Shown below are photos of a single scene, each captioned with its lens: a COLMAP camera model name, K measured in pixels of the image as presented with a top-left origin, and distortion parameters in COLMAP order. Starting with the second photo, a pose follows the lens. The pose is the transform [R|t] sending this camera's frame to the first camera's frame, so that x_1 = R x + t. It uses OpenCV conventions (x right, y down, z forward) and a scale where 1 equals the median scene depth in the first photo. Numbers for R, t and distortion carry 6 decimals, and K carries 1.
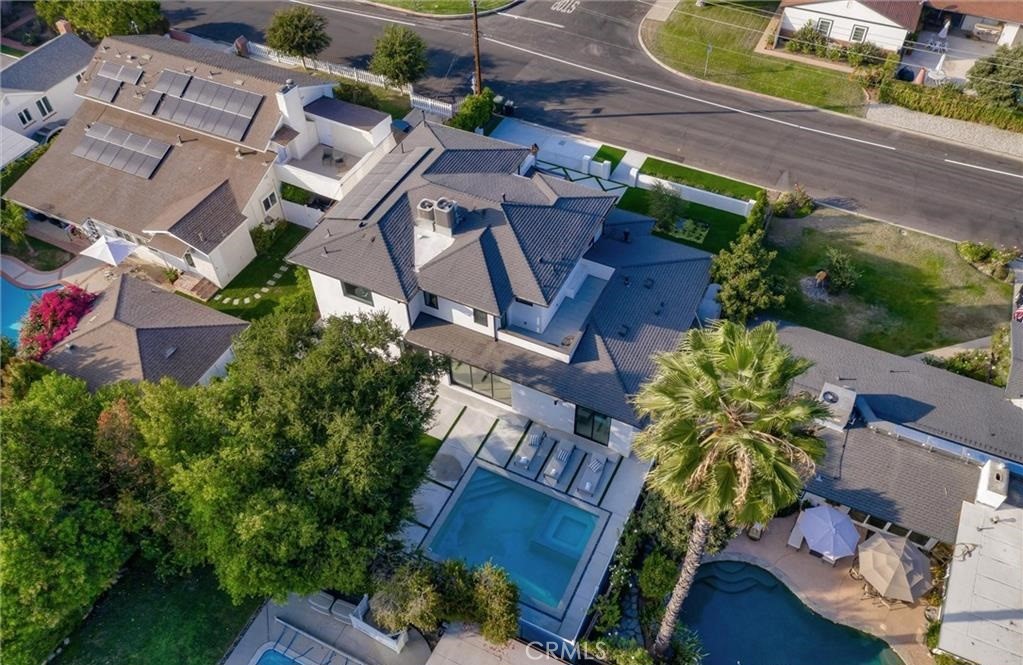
lens RADIAL K [[818.4, 0, 511.5], [0, 818.4, 332.5], [0, 0, 1]] dist [-0.041104, 0.001229]
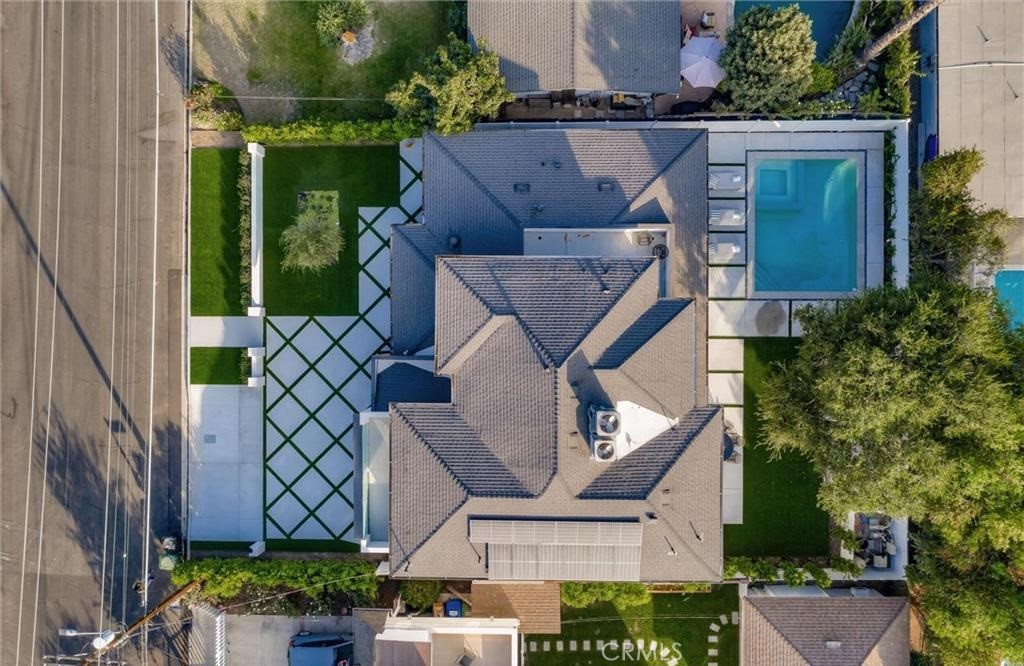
lens RADIAL K [[819.2, 0, 512.0], [0, 819.2, 333.0], [0, 0, 1]] dist [-0.041104, 0.001229]
pose [[-0.440083, -0.897392, 0.031850, 0.011620], [0.687761, -0.314051, 0.654490, -0.692216], [-0.577332, 0.309935, 0.755399, 0.430205]]
